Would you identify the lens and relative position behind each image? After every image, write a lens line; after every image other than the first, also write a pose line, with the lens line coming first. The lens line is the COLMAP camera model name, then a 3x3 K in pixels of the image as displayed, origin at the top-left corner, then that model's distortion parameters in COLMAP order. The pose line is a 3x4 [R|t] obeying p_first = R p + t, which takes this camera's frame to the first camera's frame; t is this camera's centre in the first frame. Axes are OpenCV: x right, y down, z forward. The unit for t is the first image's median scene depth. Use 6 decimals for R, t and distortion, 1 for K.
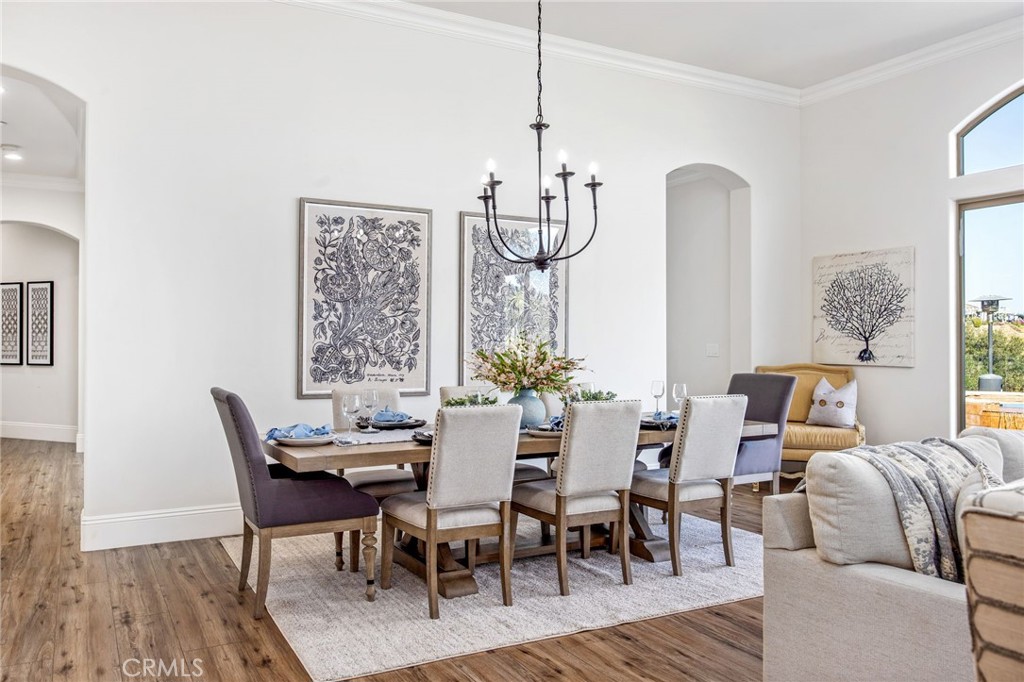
lens RADIAL K [[791.9, 0, 508.3], [0, 791.9, 336.7], [0, 0, 1]] dist [-0.005980, 0.008316]
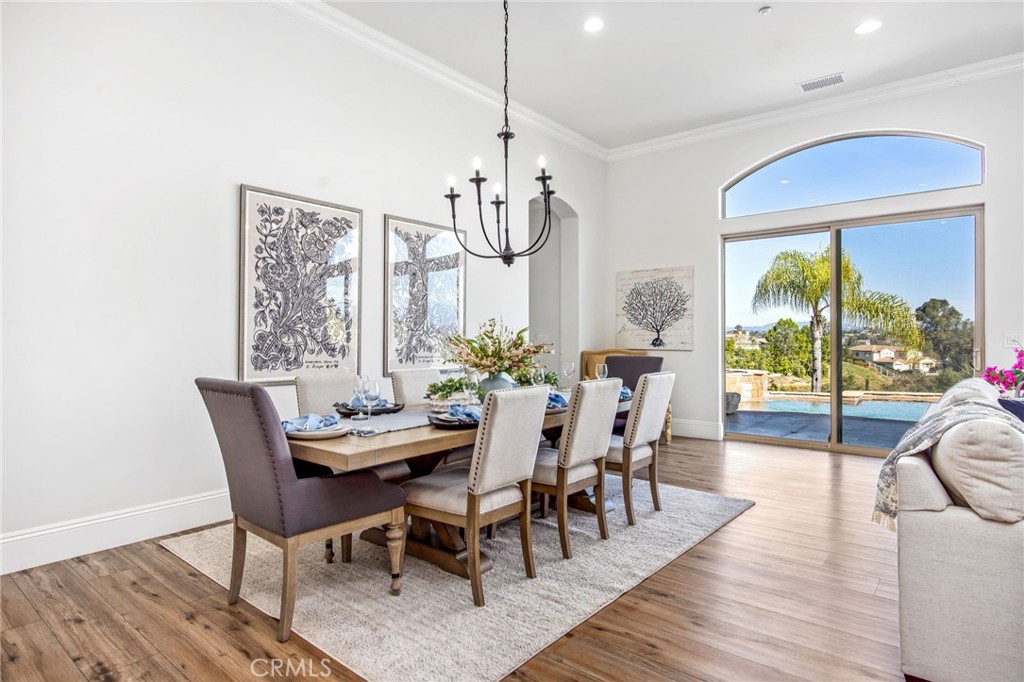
lens RADIAL K [[558.7, 0, 509.1], [0, 558.7, 335.6], [0, 0, 1]] dist [-0.005132, -0.002085]
pose [[0.928015, -0.000338, 0.372542, -0.250460], [-0.000665, 0.999996, 0.002564, 0.014086], [-0.372542, -0.002627, 0.928012, 0.268393]]
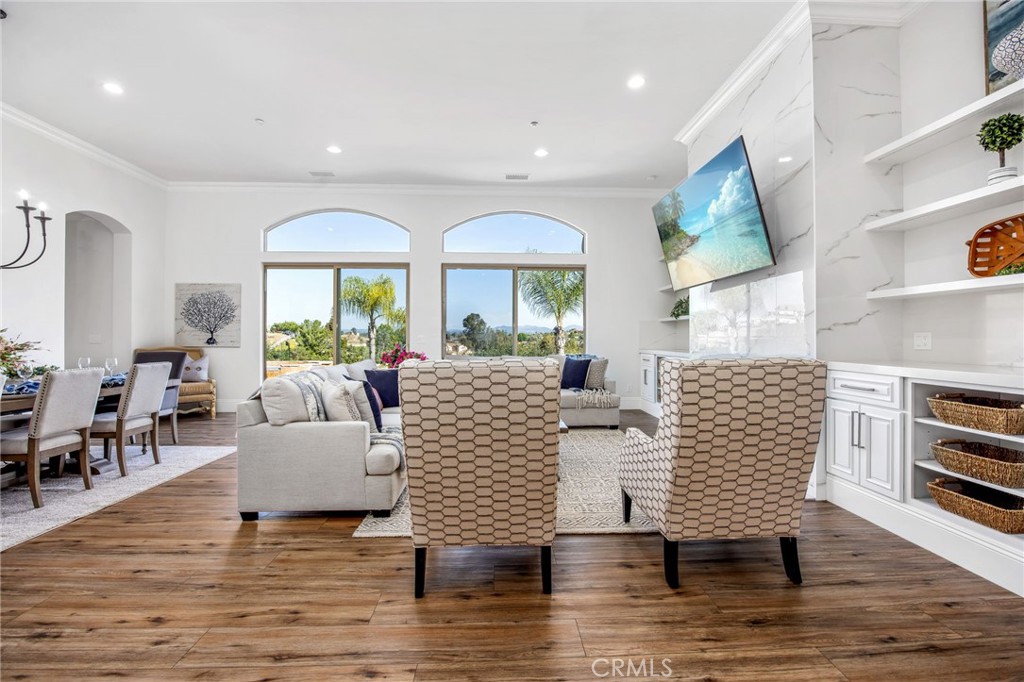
lens RADIAL K [[443.7, 0, 510.2], [0, 443.7, 336.3], [0, 0, 1]] dist [-0.008392, -0.000445]
pose [[0.448457, 0.003215, 0.893799, -0.217357], [-0.007962, 0.999968, 0.000398, 0.010272], [-0.893769, -0.007295, 0.448468, -0.090773]]
